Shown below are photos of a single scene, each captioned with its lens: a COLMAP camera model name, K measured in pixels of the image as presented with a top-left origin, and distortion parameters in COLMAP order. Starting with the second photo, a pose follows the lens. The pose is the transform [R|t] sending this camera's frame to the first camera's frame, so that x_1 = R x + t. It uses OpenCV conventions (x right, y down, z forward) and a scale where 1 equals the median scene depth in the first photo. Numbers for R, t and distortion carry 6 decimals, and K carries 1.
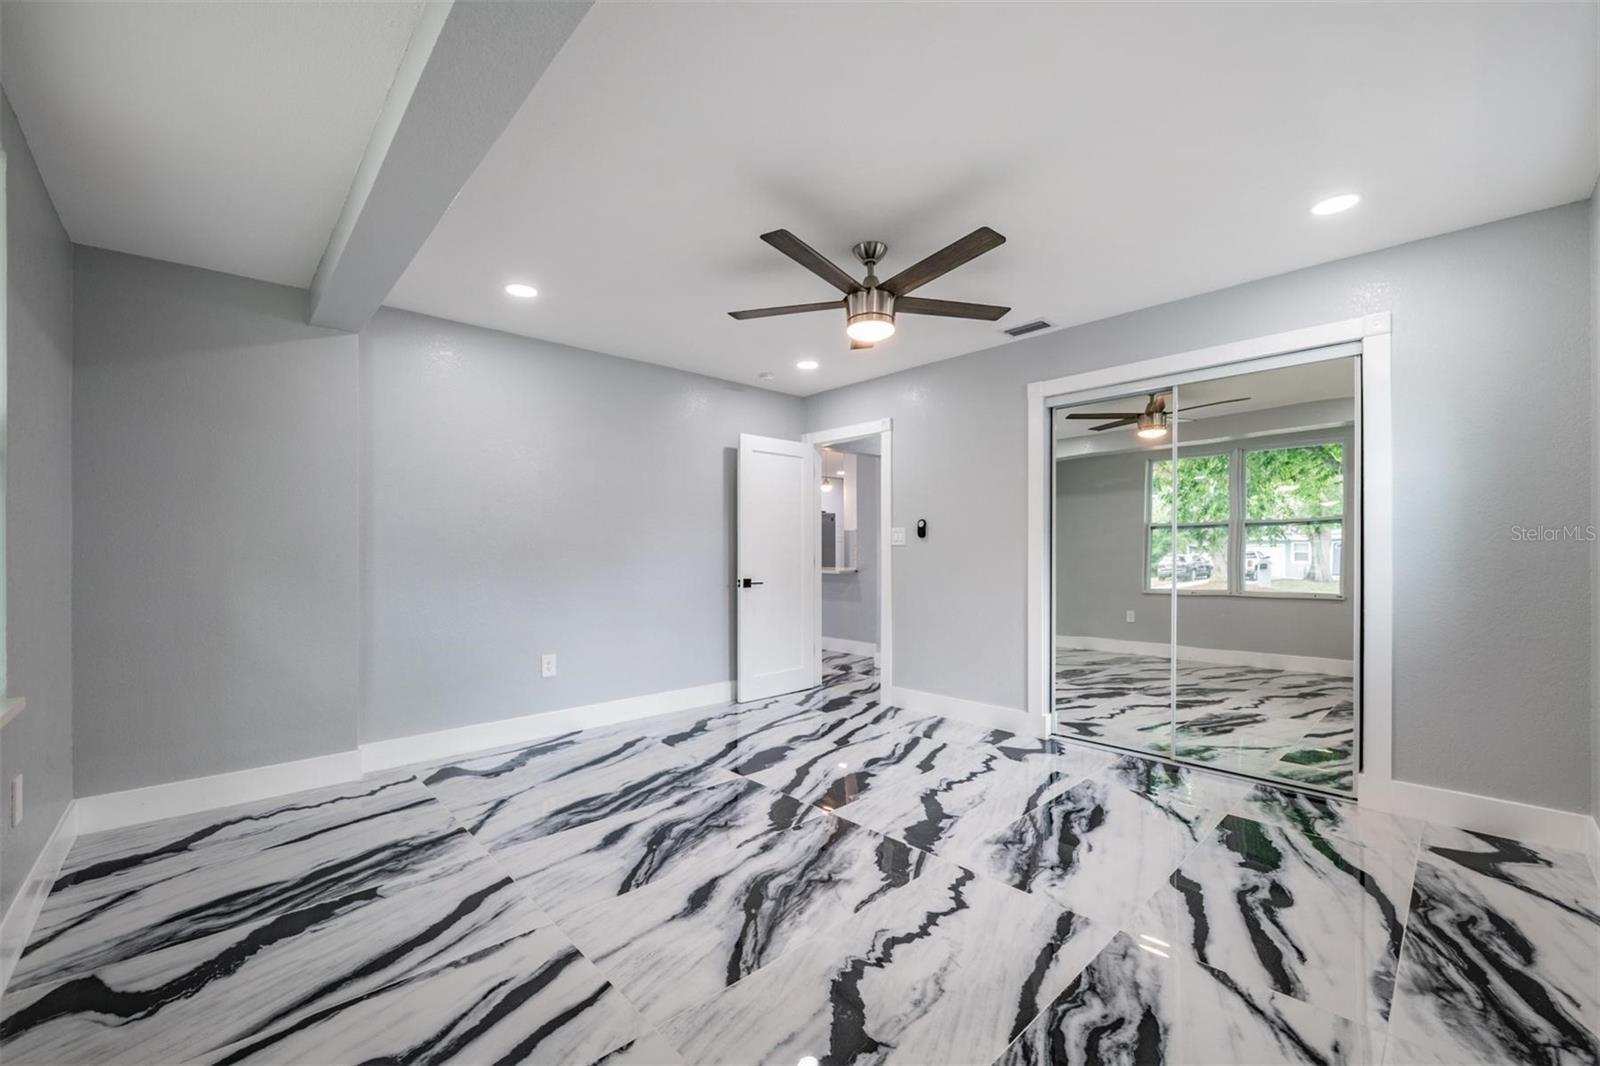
lens RADIAL K [[645.0, 0, 802.0], [0, 645.0, 538.2], [0, 0, 1]] dist [0.000962, -0.000418]
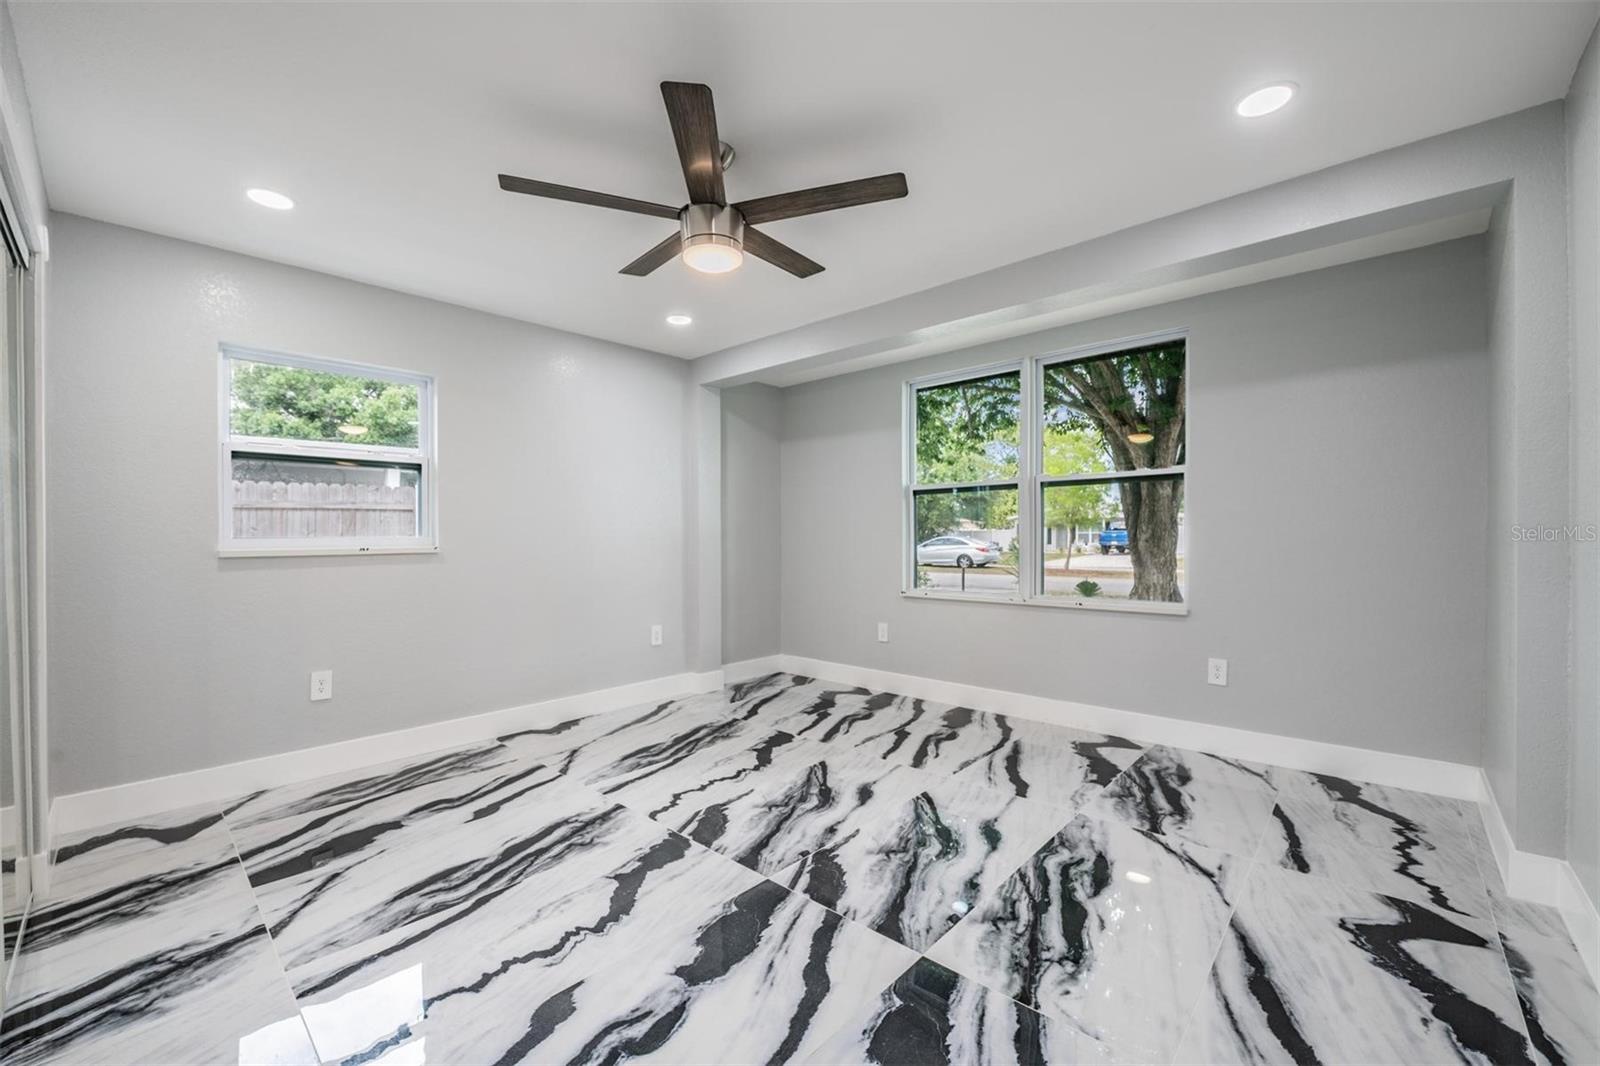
lens RADIAL K [[645.0, 0, 802.0], [0, 645.0, 538.2], [0, 0, 1]] dist [0.000962, -0.000418]
pose [[-0.997217, 0.010947, -0.073745, 0.063280], [0.012707, 0.999645, -0.023438, 0.040140], [0.073462, -0.024309, -0.997002, 2.101570]]
